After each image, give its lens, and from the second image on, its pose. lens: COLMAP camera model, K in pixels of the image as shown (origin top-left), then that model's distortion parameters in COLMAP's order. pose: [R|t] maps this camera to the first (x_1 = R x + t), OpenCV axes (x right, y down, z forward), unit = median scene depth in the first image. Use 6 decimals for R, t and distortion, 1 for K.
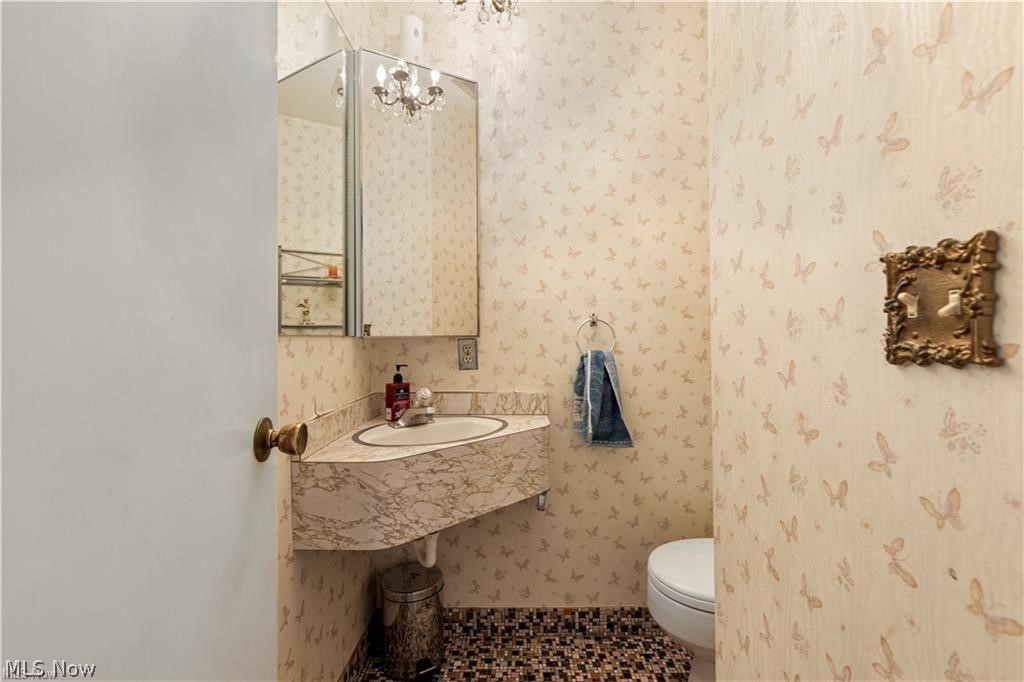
lens RADIAL K [[454.7, 0, 512.0], [0, 454.7, 341.0], [0, 0, 1]] dist [-0.003228, -0.000789]
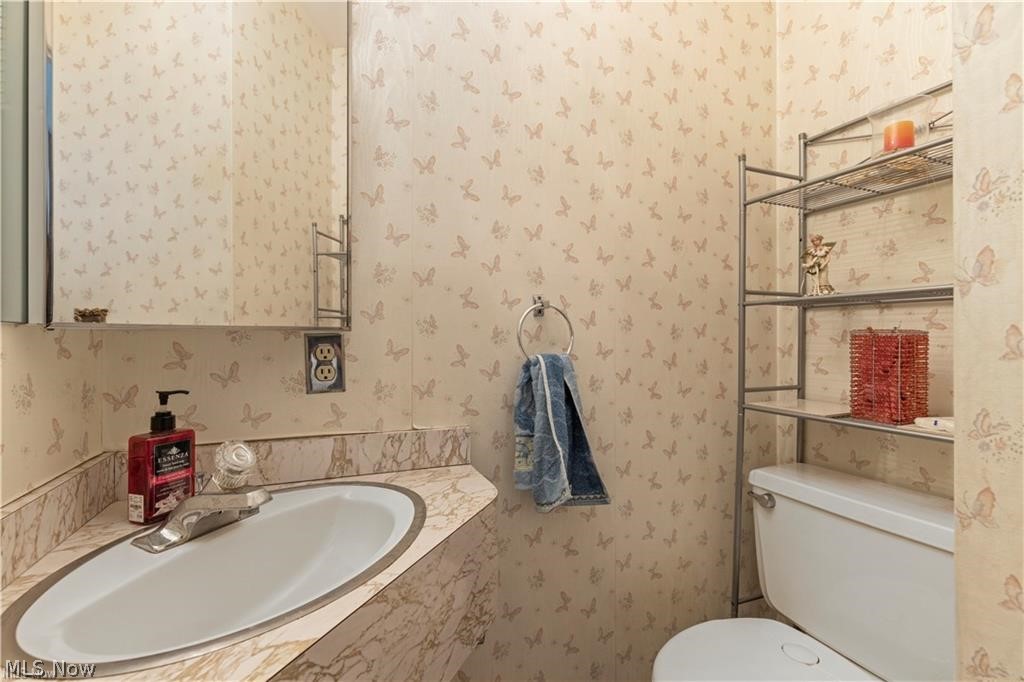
lens RADIAL K [[454.7, 0, 512.0], [0, 454.7, 341.0], [0, 0, 1]] dist [-0.003228, -0.000789]
pose [[0.918457, 0.004055, 0.395499, -0.106776], [-0.004804, 0.999988, 0.000905, 0.001642], [-0.395491, -0.002731, 0.918466, 0.432097]]
